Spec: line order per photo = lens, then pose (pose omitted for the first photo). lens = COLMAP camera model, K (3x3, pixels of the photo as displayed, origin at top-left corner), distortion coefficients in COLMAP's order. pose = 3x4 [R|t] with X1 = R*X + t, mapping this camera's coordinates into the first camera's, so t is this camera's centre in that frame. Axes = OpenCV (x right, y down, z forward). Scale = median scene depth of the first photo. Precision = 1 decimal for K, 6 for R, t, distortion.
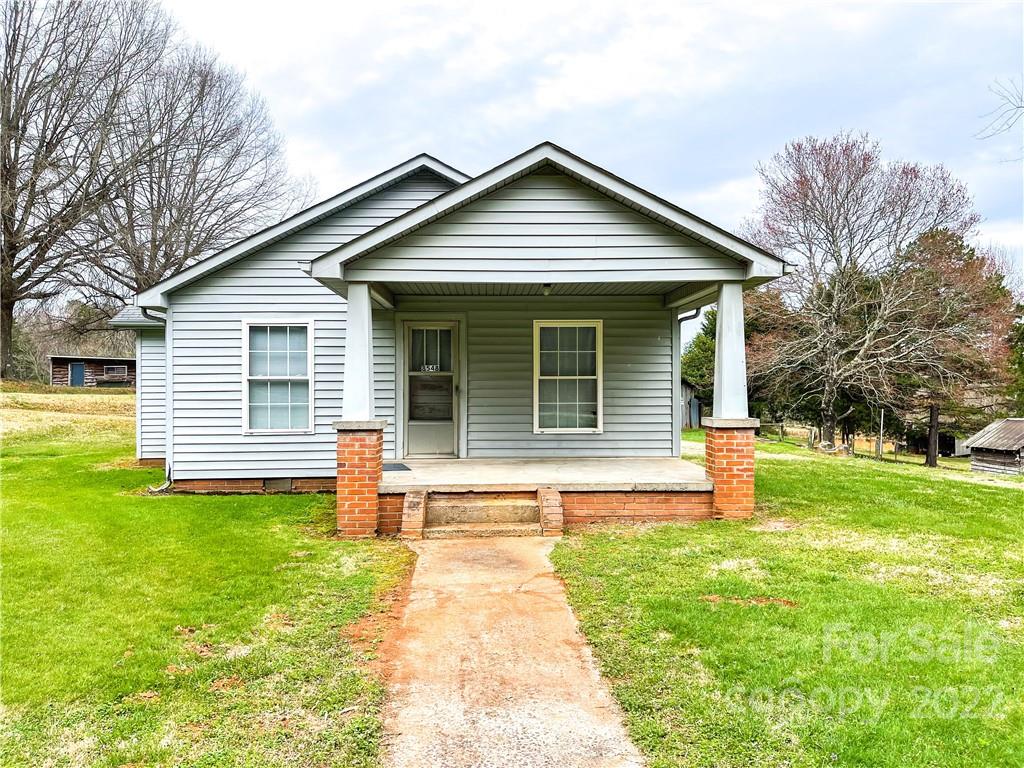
lens RADIAL K [[785.6, 0, 510.0], [0, 785.6, 386.2], [0, 0, 1]] dist [0.036103, -0.012573]
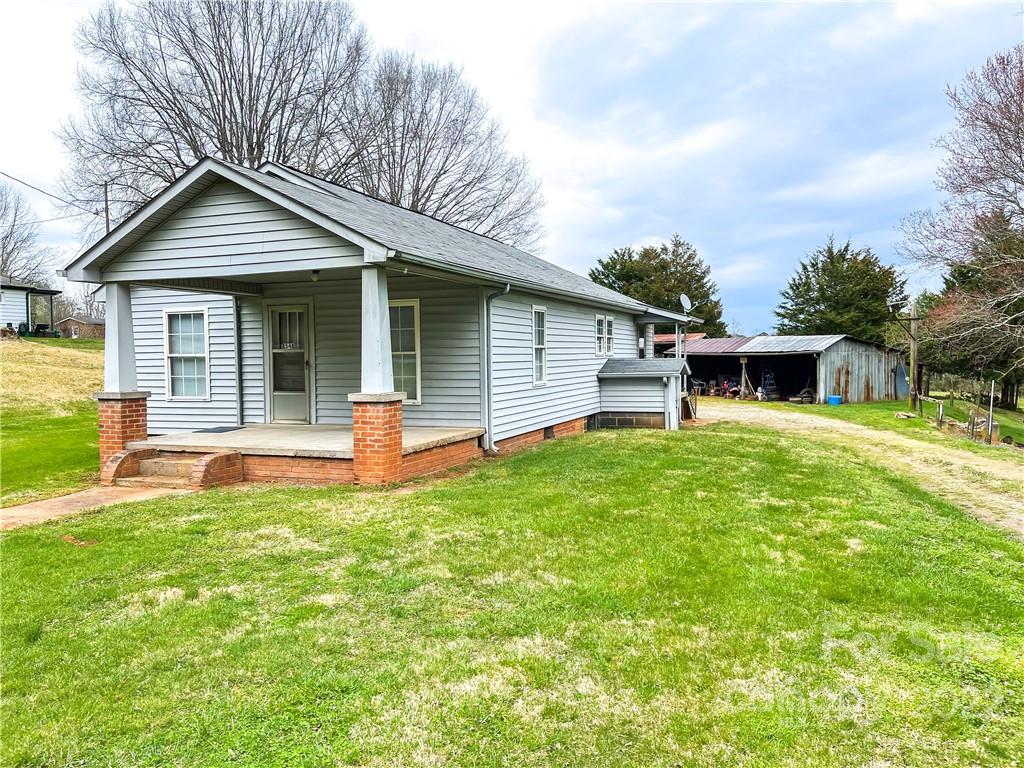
lens RADIAL K [[785.6, 0, 509.6], [0, 785.6, 382.5], [0, 0, 1]] dist [0.036103, -0.012573]
pose [[0.914389, 0.005952, -0.404793, 0.672039], [0.009520, 0.999299, 0.036199, -0.008186], [0.404725, -0.036954, 0.913692, 0.068250]]
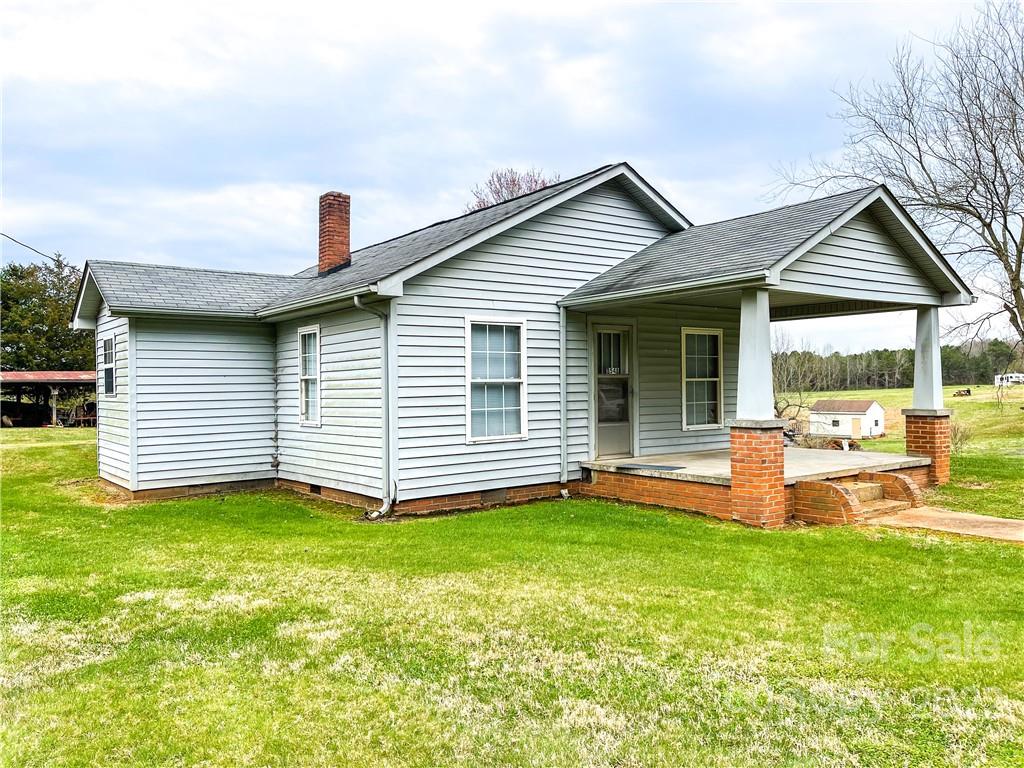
lens RADIAL K [[785.6, 0, 492.5], [0, 785.6, 387.2], [0, 0, 1]] dist [0.036103, -0.012573]
pose [[0.827050, -0.009076, 0.562055, -0.814558], [0.012814, 0.999914, -0.002708, -0.000819], [-0.561982, 0.009442, 0.827096, 0.240849]]
